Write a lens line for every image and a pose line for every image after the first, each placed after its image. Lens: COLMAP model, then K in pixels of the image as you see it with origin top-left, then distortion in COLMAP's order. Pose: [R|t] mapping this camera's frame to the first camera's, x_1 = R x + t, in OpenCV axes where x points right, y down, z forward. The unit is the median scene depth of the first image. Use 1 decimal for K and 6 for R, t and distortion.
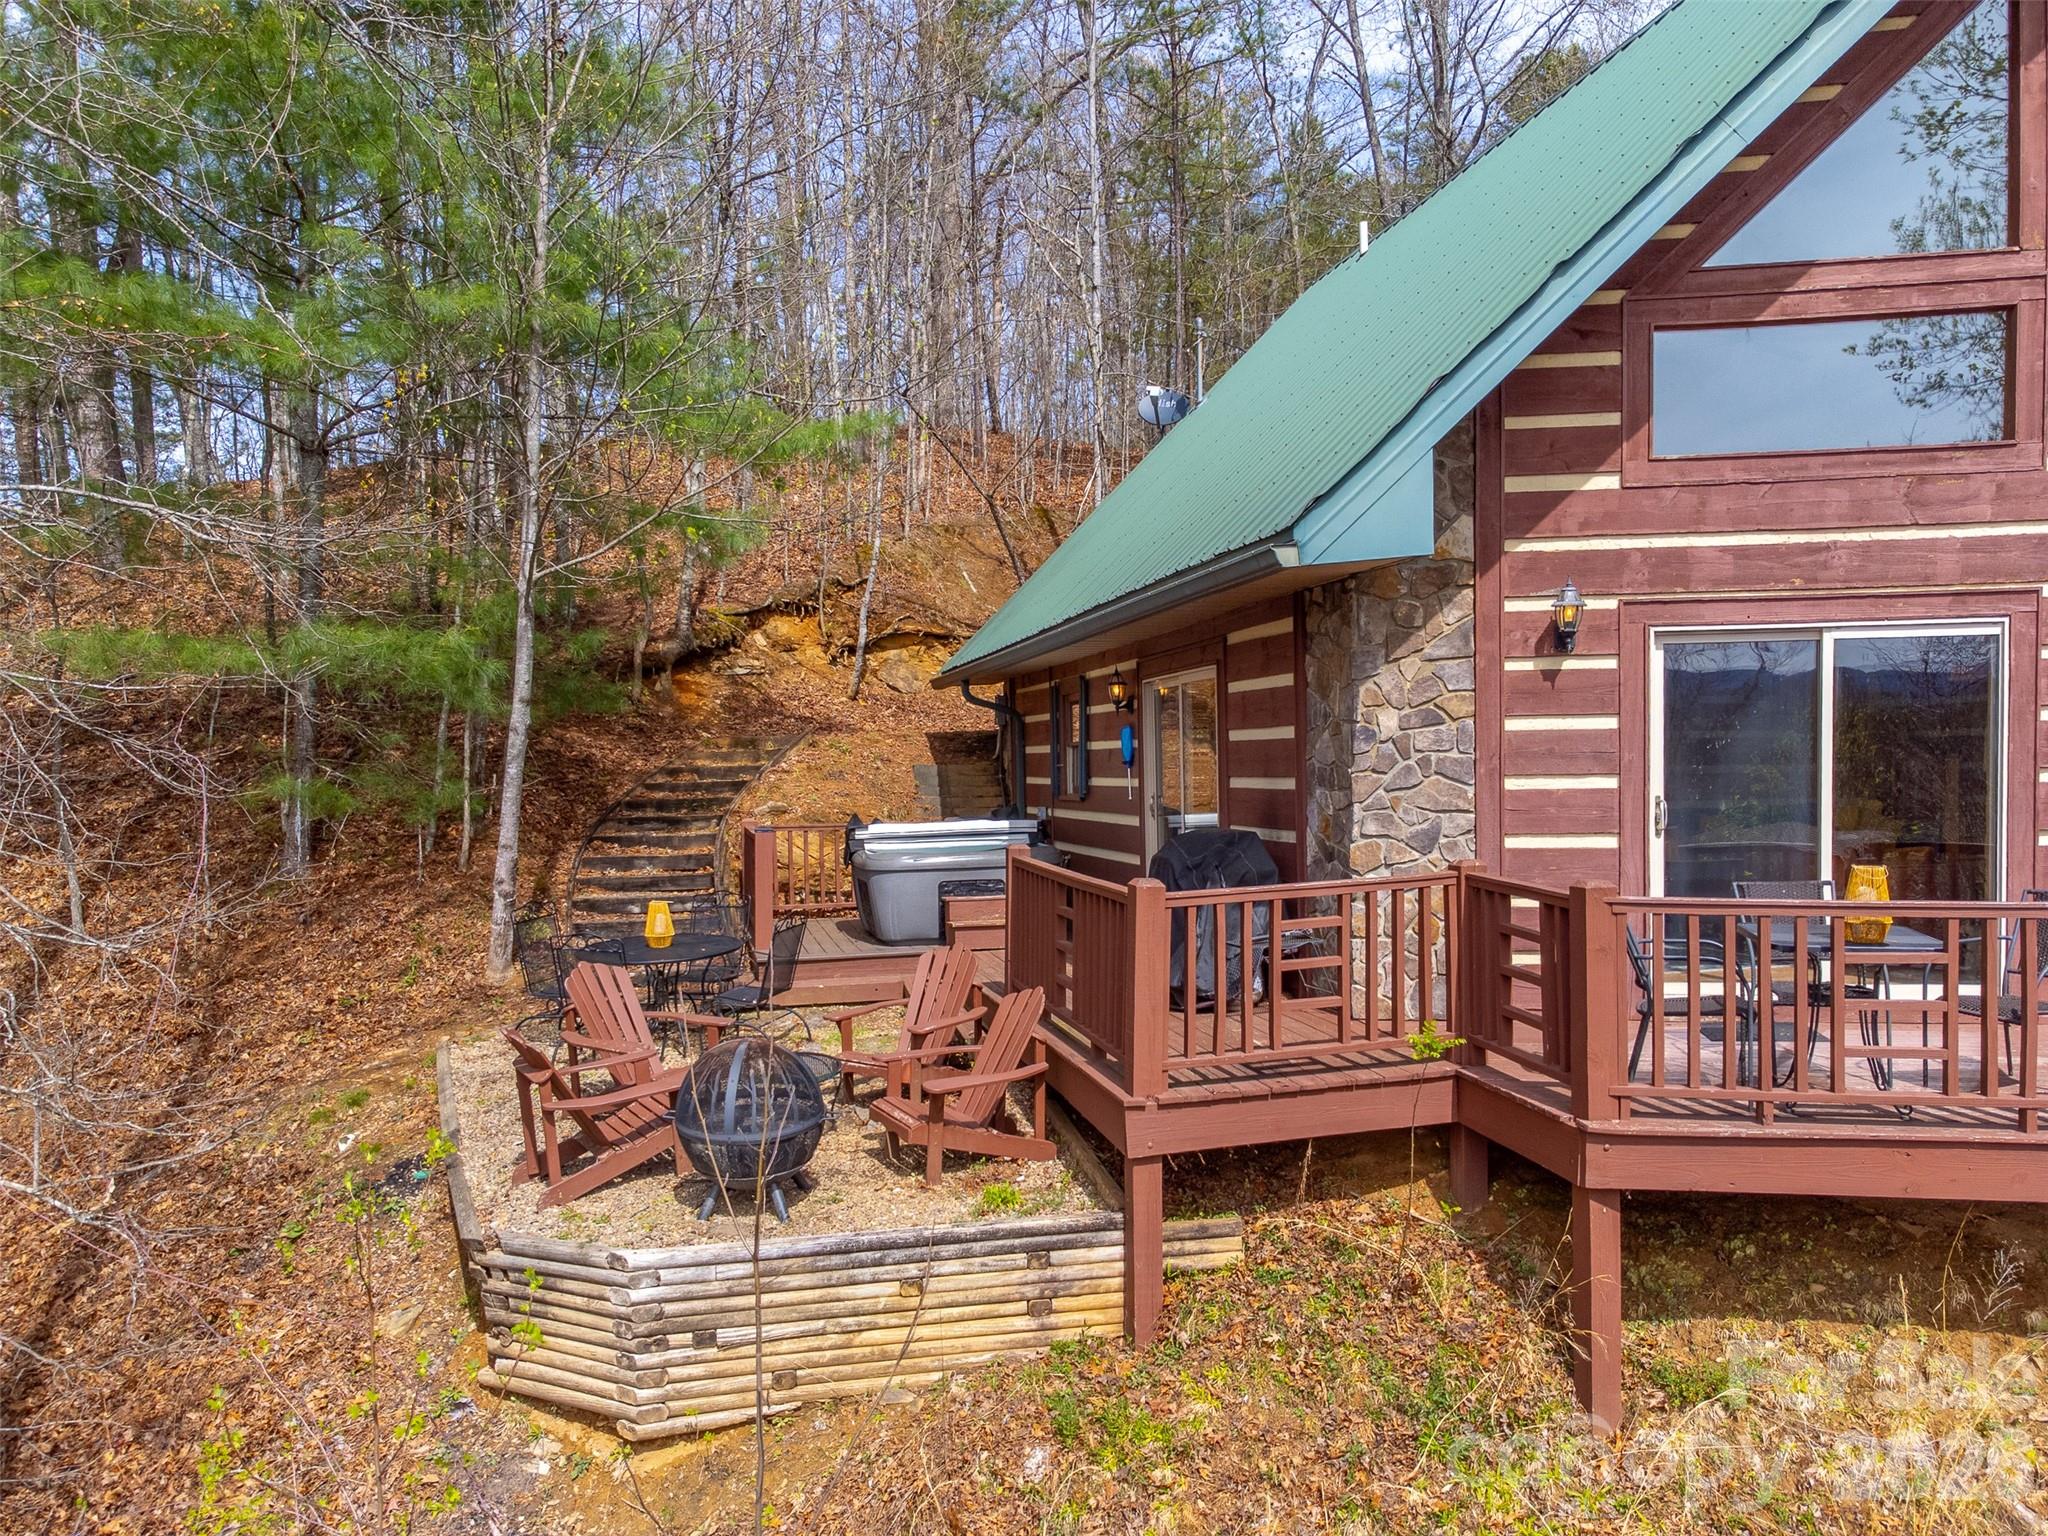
lens RADIAL K [[1568.6, 0, 1111.0], [0, 1568.6, 854.3], [0, 0, 1]] dist [0.015915, -0.014347]
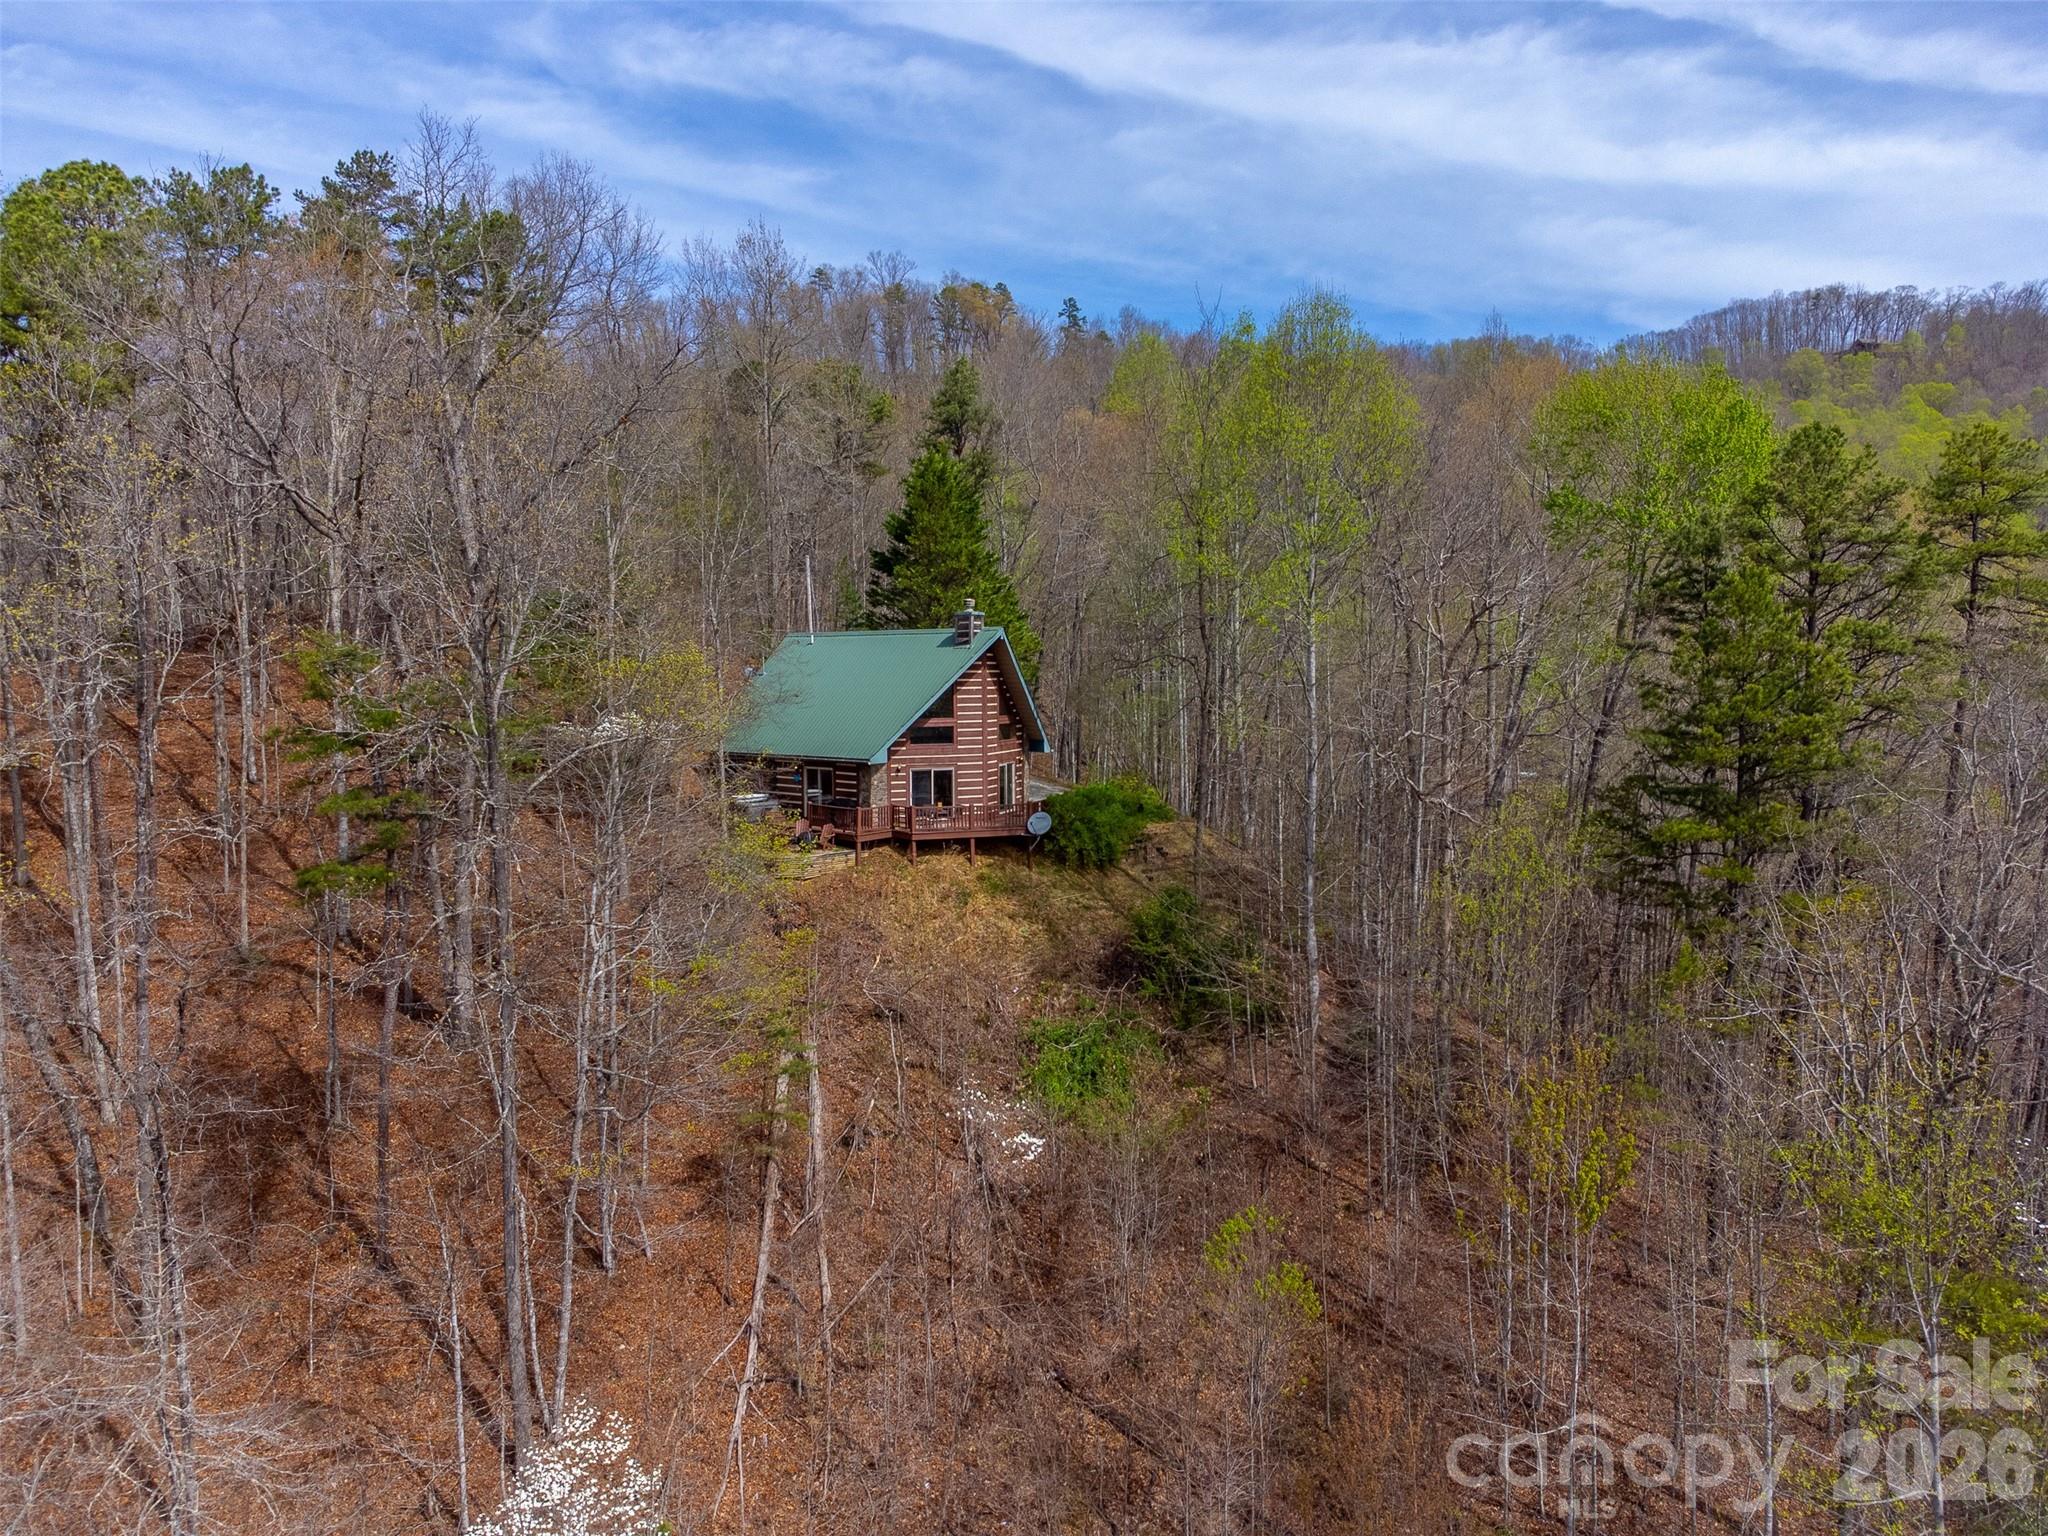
lens RADIAL K [[1541.4, 0, 1023.9], [0, 1541.4, 774.7], [0, 0, 1]] dist [0.025891, -0.013552]
pose [[0.860149, -0.025062, 0.509426, -2.735598], [0.016007, 0.999626, 0.022150, -0.261758], [-0.509791, -0.010898, 0.860229, -5.201241]]
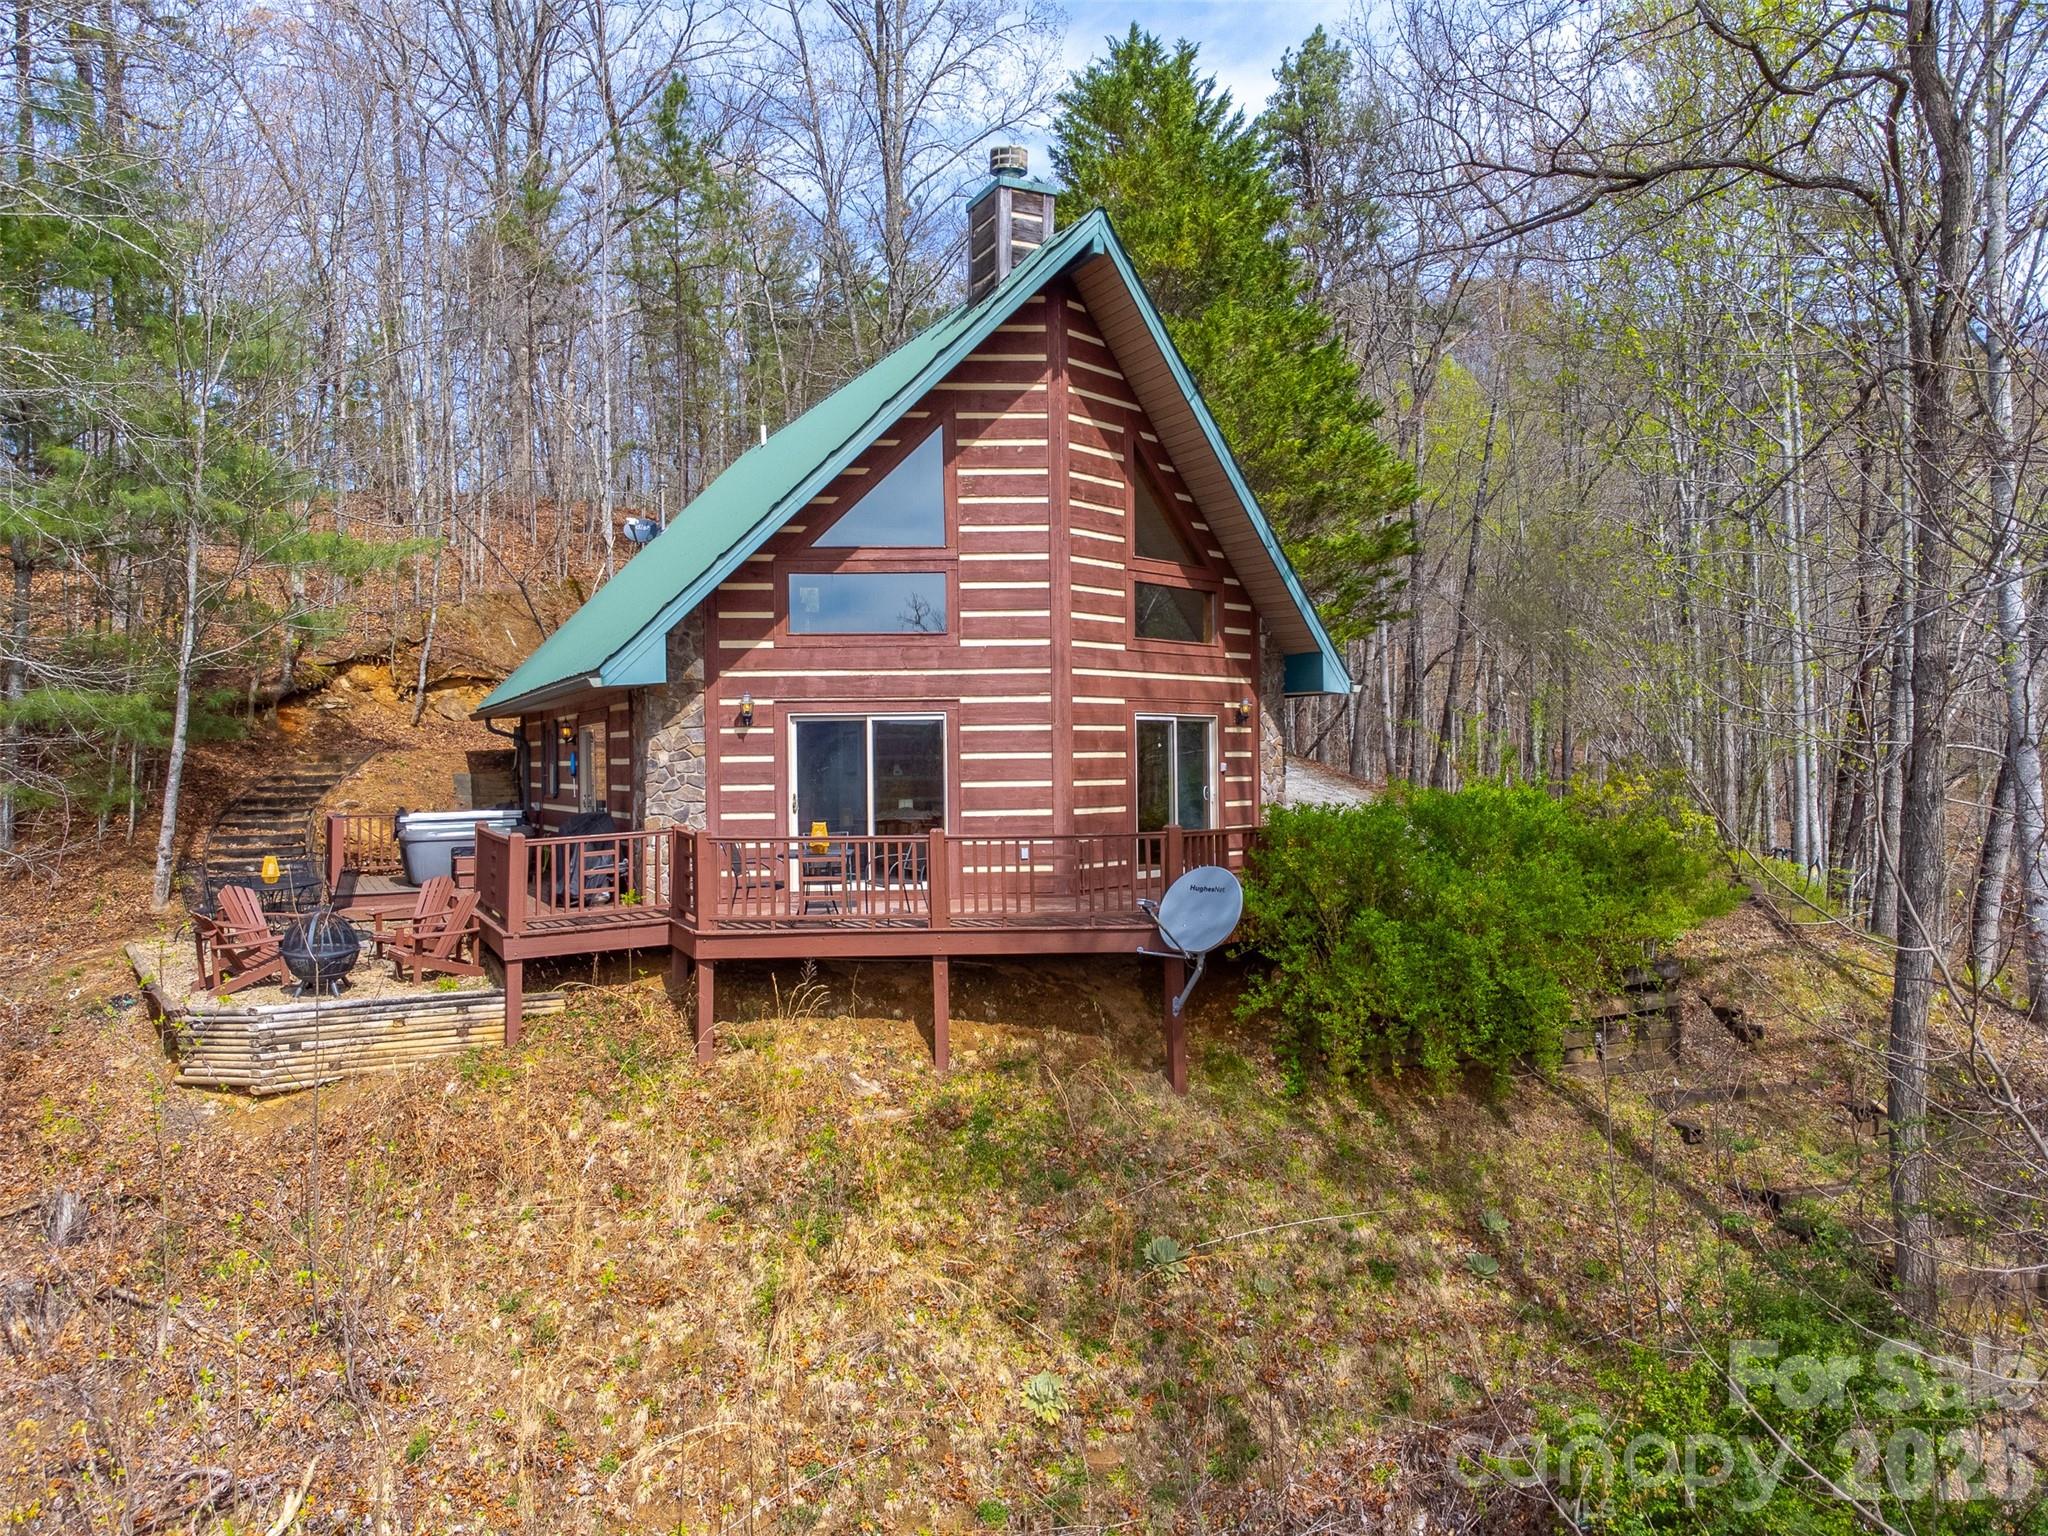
lens RADIAL K [[1541.4, 0, 1019.7], [0, 1541.4, 750.8], [0, 0, 1]] dist [0.025891, -0.013552]
pose [[0.983284, 0.003547, 0.182046, 0.271162], [0.008371, 0.997873, -0.064656, 0.040073], [-0.181888, 0.065099, 0.981162, -1.062213]]
